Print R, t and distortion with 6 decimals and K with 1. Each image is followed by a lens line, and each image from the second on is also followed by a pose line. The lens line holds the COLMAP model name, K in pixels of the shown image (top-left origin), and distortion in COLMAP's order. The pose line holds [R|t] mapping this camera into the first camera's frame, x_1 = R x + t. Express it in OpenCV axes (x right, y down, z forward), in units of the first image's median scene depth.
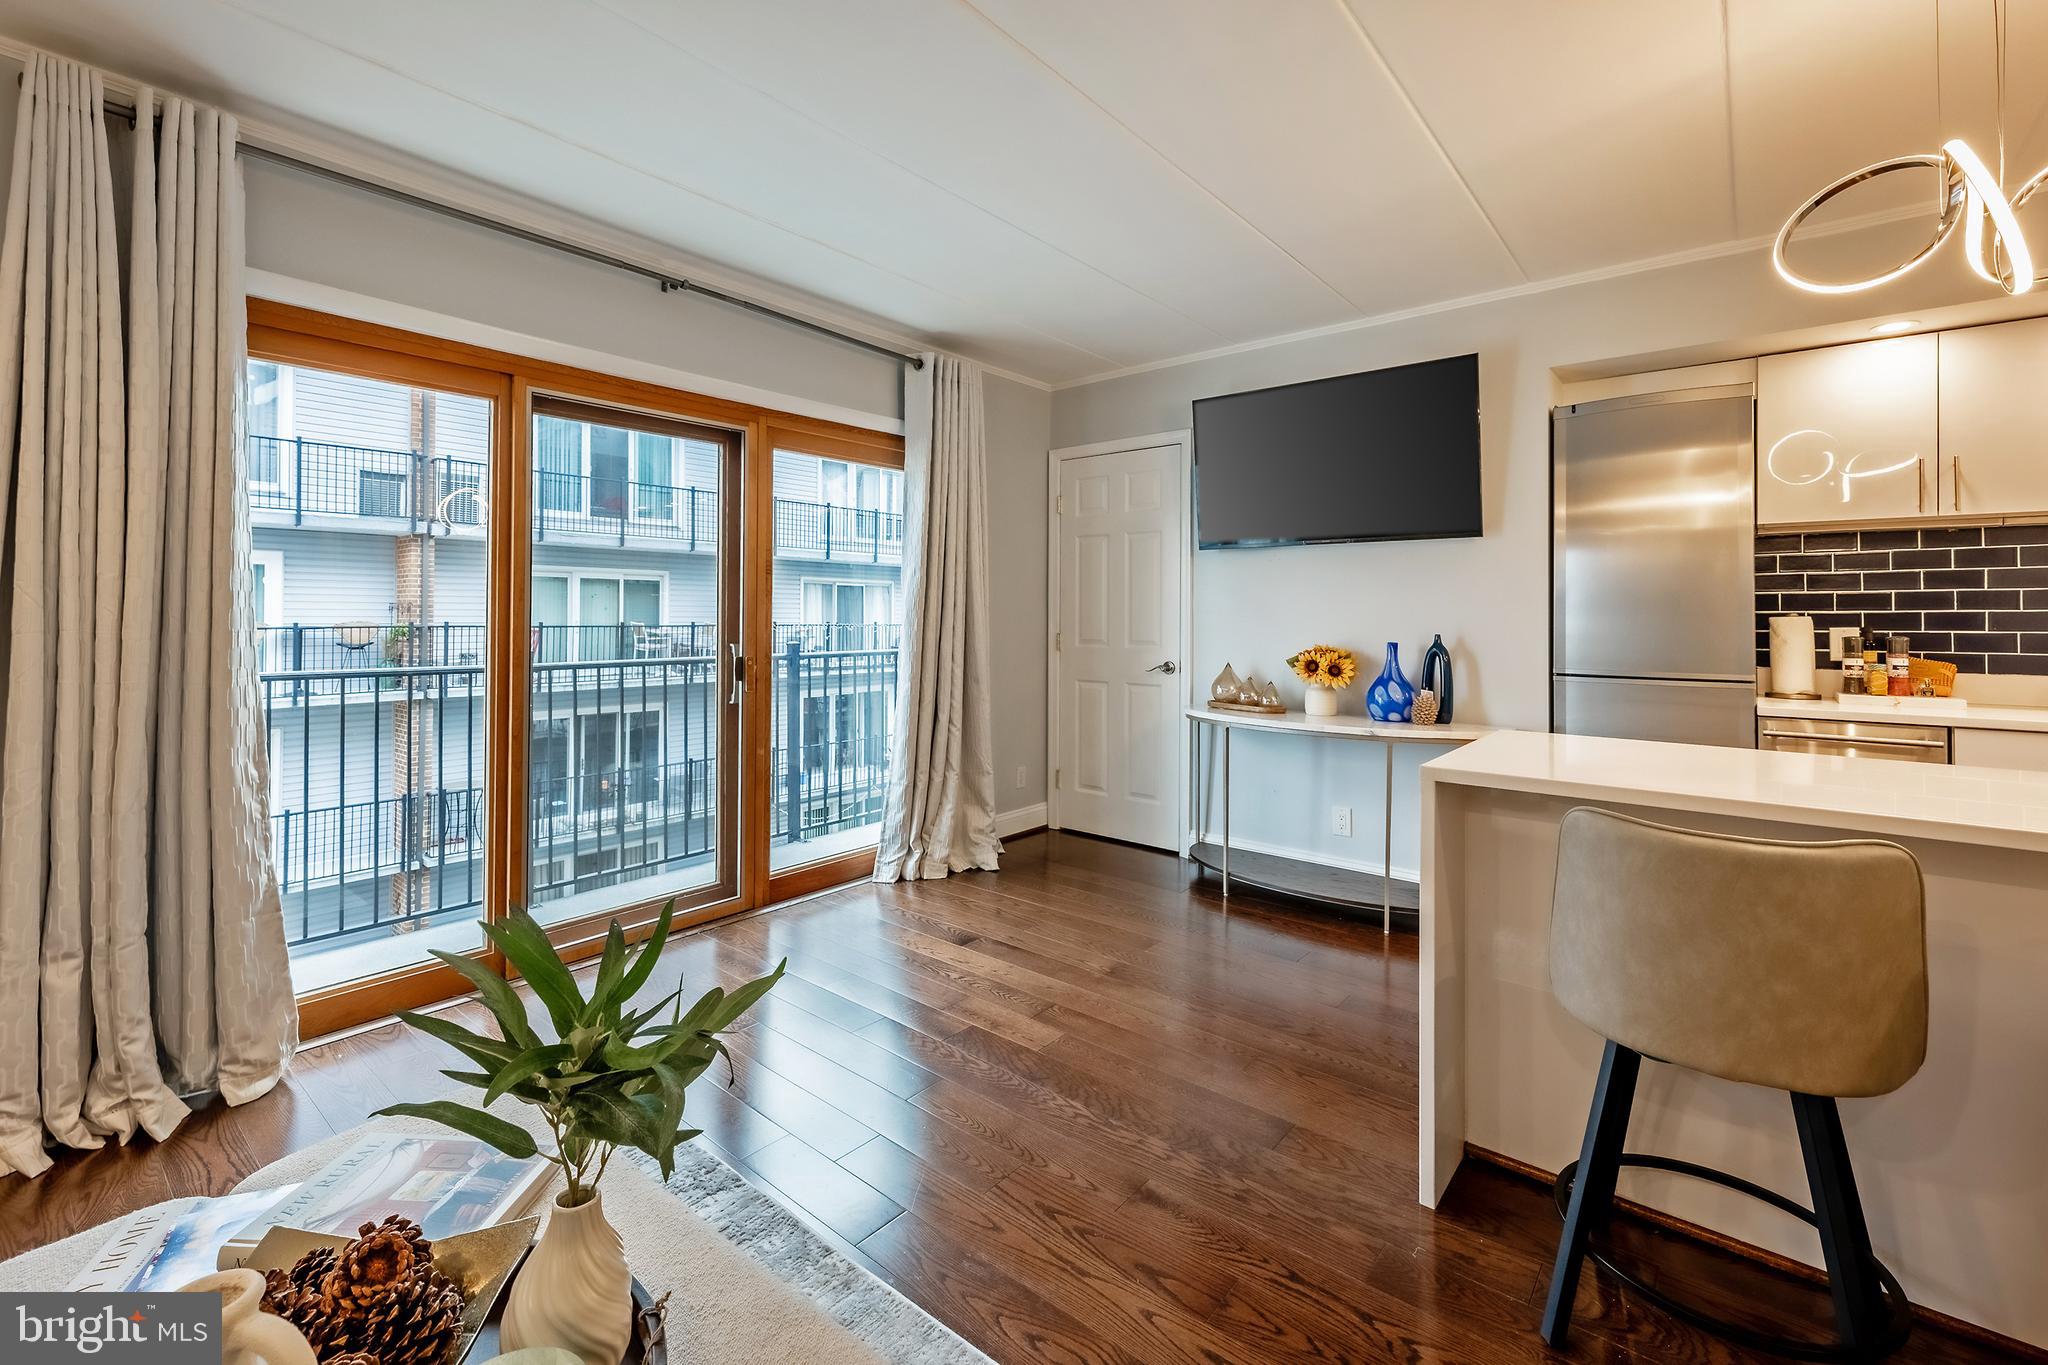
lens RADIAL K [[876.2, 0, 1022.0], [0, 876.2, 610.3], [0, 0, 1]] dist [0.001103, 0.000134]
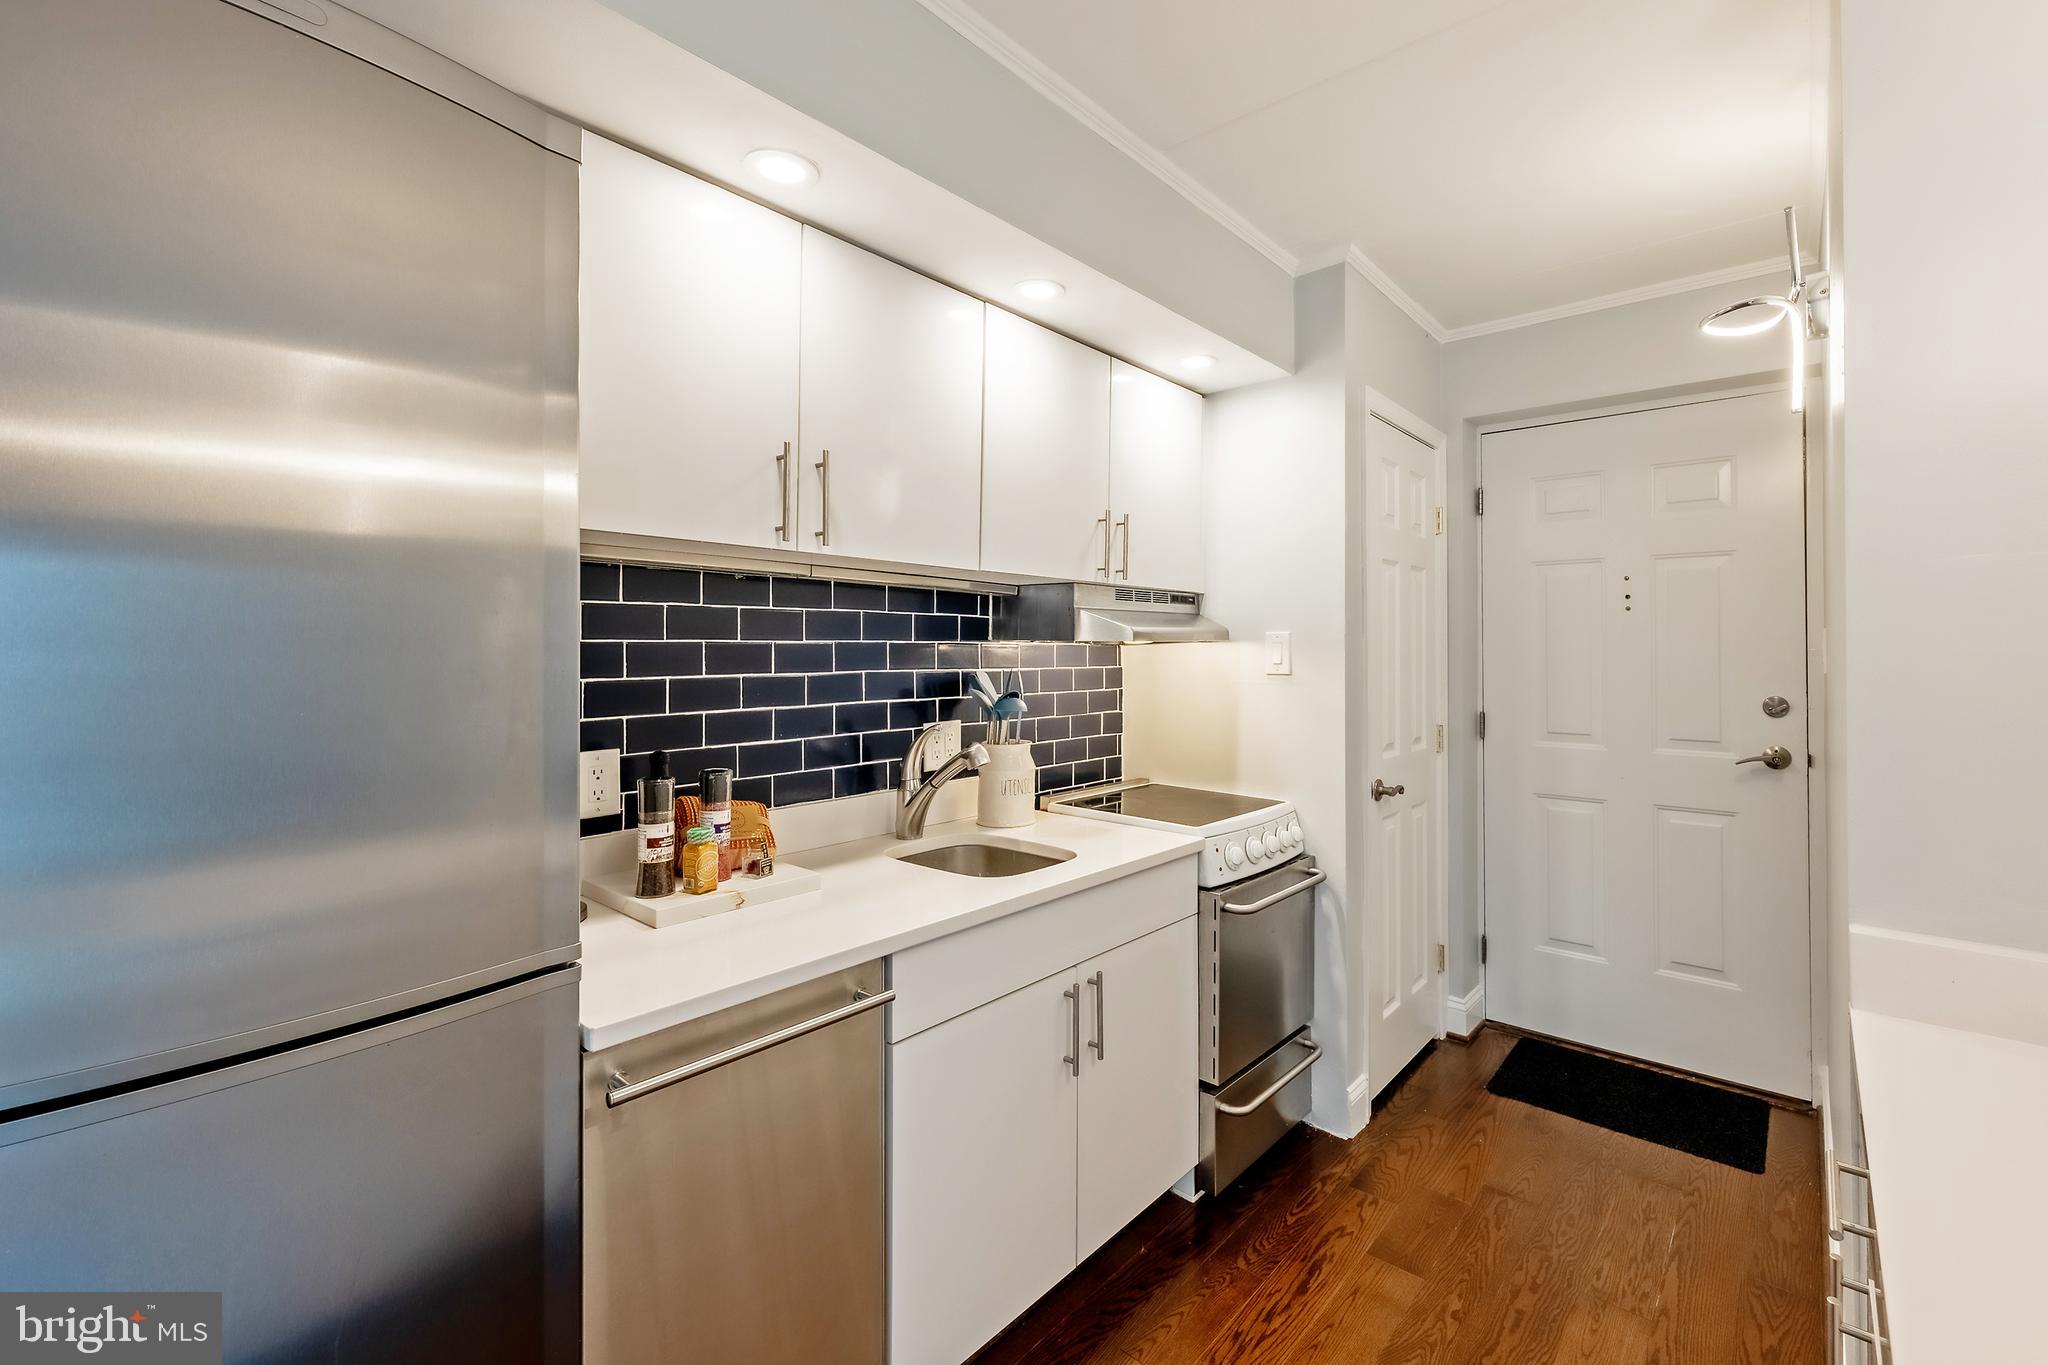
lens RADIAL K [[878.7, 0, 1110.7], [0, 878.7, 640.9], [0, 0, 1]] dist [0.000776, 0.000037]
pose [[-0.022425, 0.005595, 0.999733, 0.372374], [-0.009967, 0.999933, -0.005820, -0.038319], [-0.999699, -0.010095, -0.022368, 0.628306]]
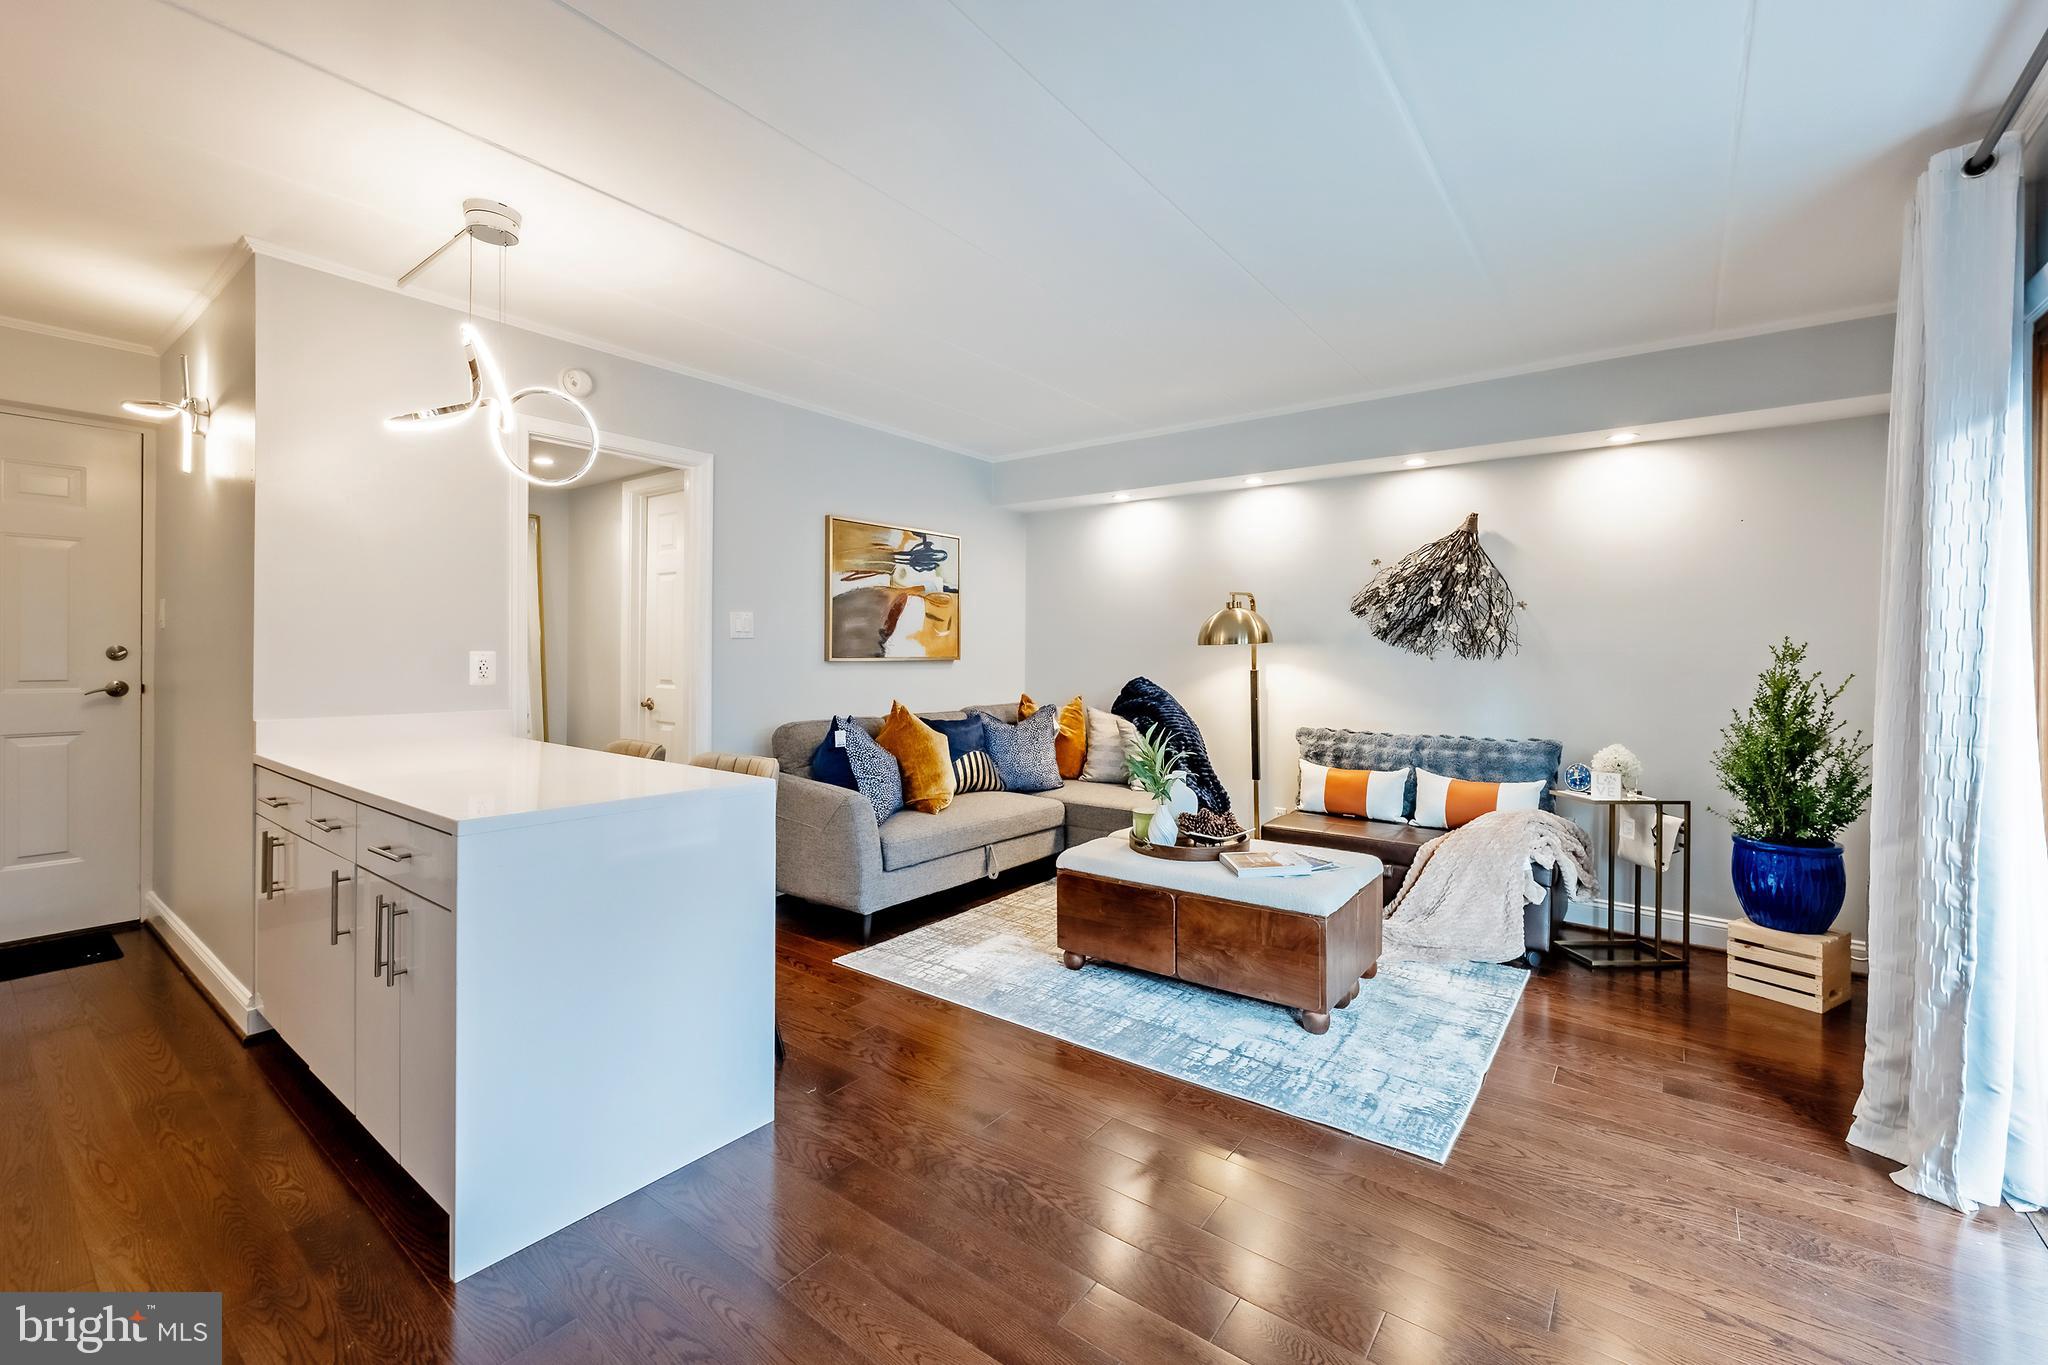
lens RADIAL K [[840.7, 0, 991.6], [0, 840.7, 667.3], [0, 0, 1]] dist [0.000738, -0.000052]
pose [[-0.999423, -0.013155, -0.031313, 0.088468], [-0.013459, 0.999864, 0.009540, 0.000580], [0.031183, 0.009955, -0.999464, 1.085059]]
